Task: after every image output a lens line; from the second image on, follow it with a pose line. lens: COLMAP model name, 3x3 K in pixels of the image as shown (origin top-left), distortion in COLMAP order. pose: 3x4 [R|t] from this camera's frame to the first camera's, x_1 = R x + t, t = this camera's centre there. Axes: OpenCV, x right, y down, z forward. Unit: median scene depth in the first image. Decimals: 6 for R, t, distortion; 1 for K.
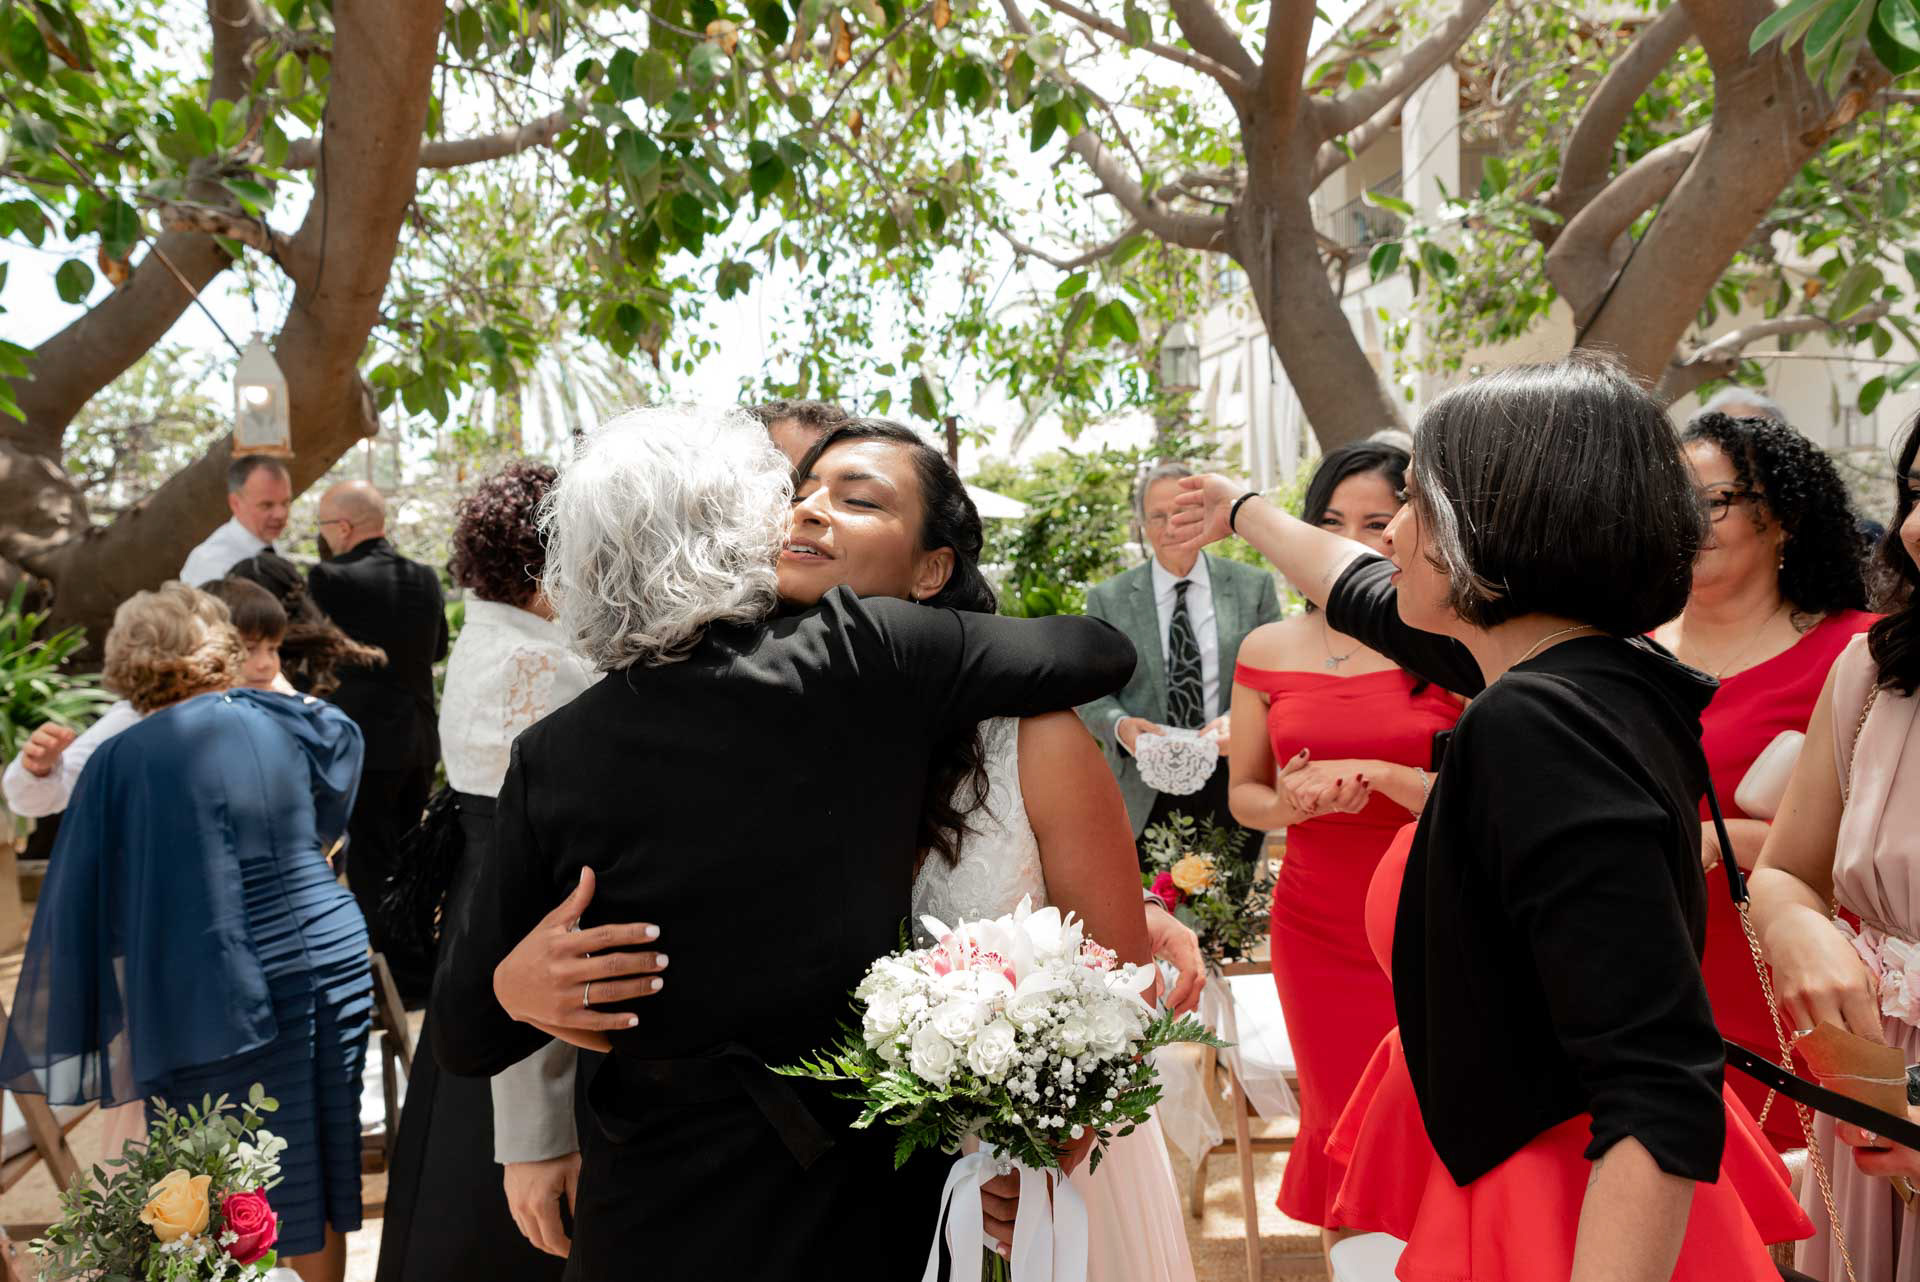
lens RADIAL K [[1344.4, 0, 991.7], [0, 1344.4, 642.9], [0, 0, 1]] dist [-0.001356, -0.003388]
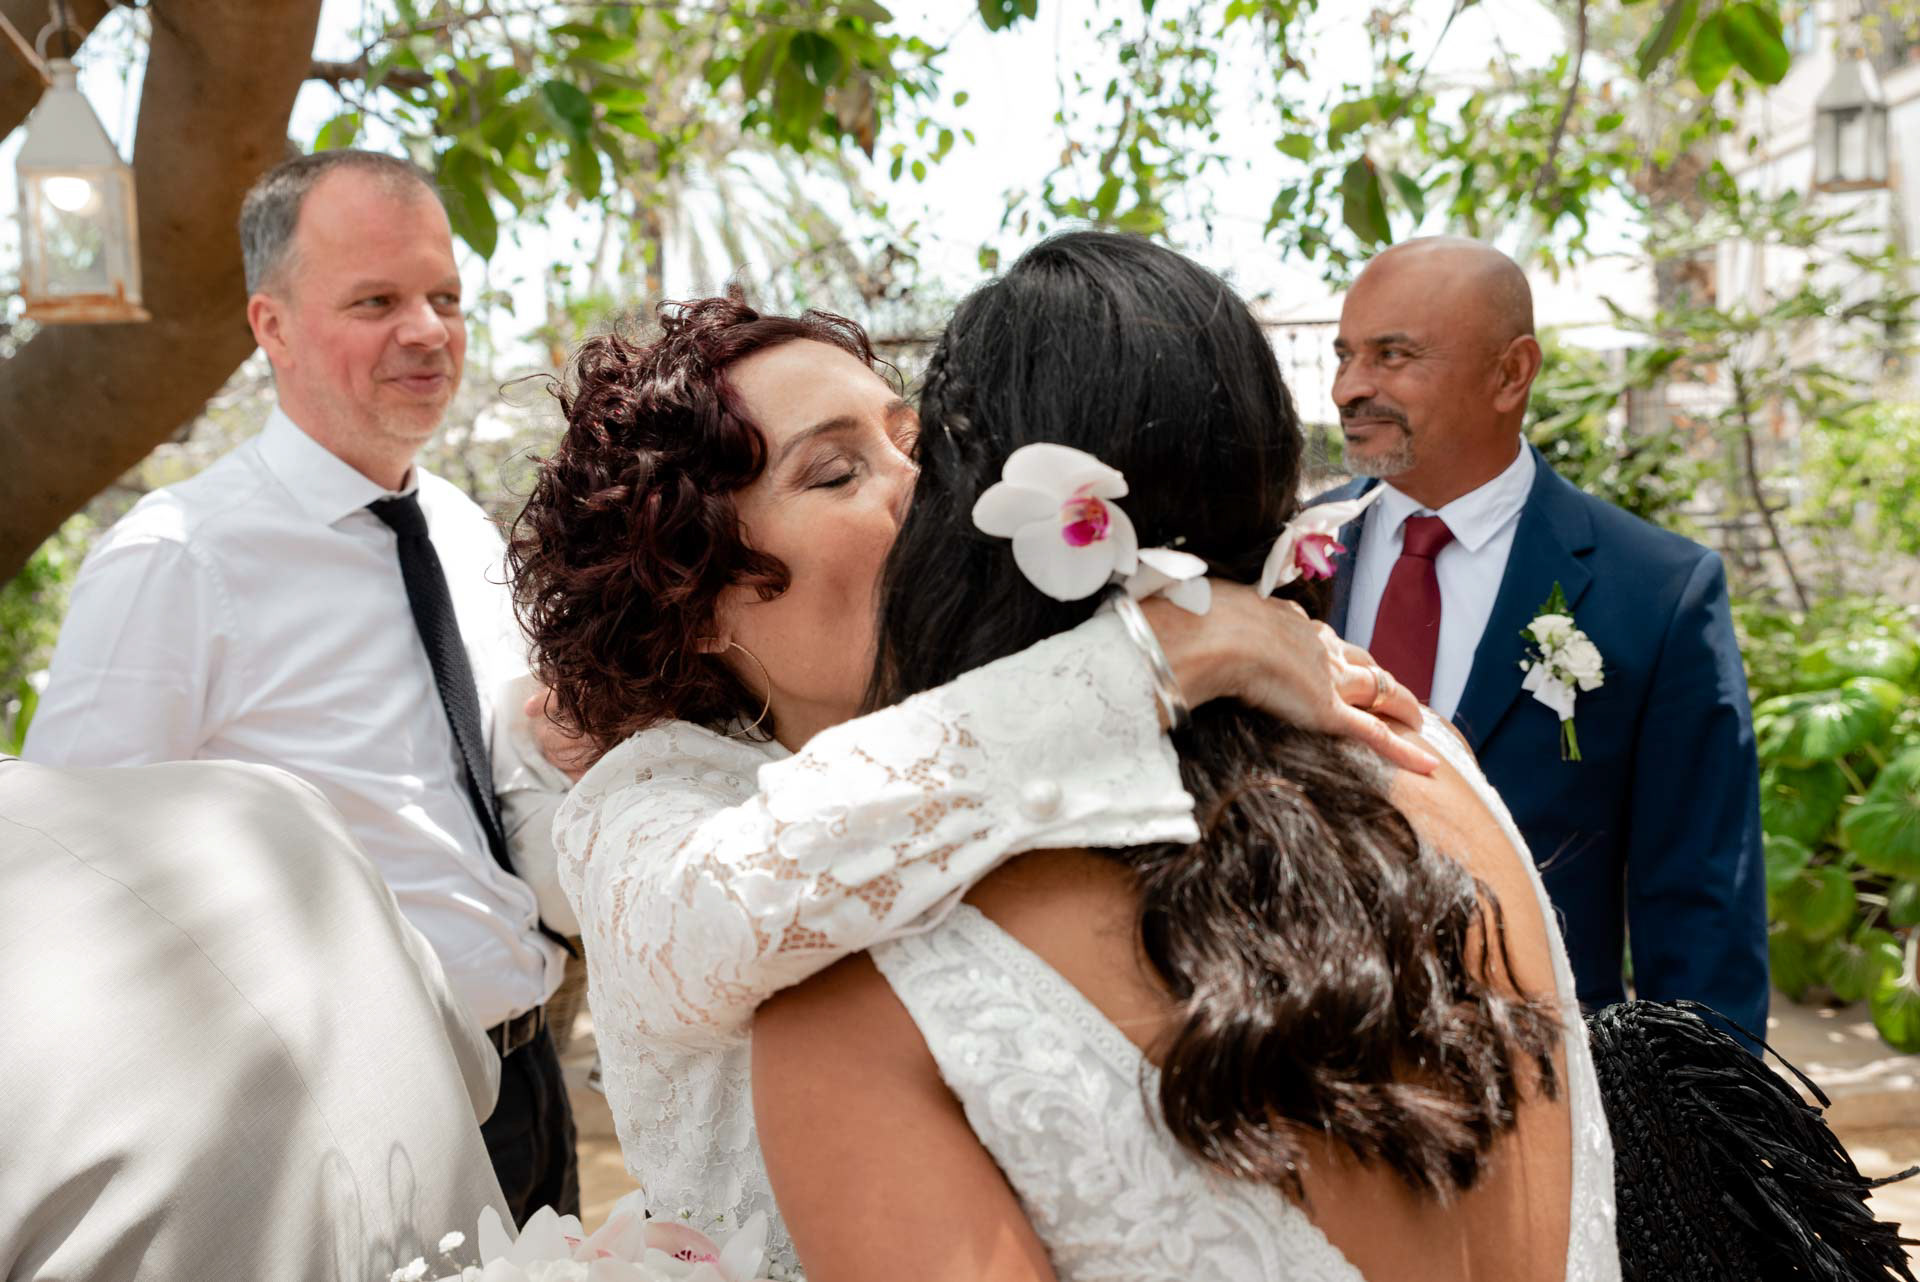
lens RADIAL K [[1959.7, 0, 960.0], [0, 1959.7, 641.0], [0, 0, 1]] dist [-0.065841, 0.004457]
pose [[0.981973, 0.017425, -0.188217, -0.038811], [-0.014140, 0.999724, 0.018781, -0.015960], [0.188493, -0.015781, 0.981948, 0.147411]]
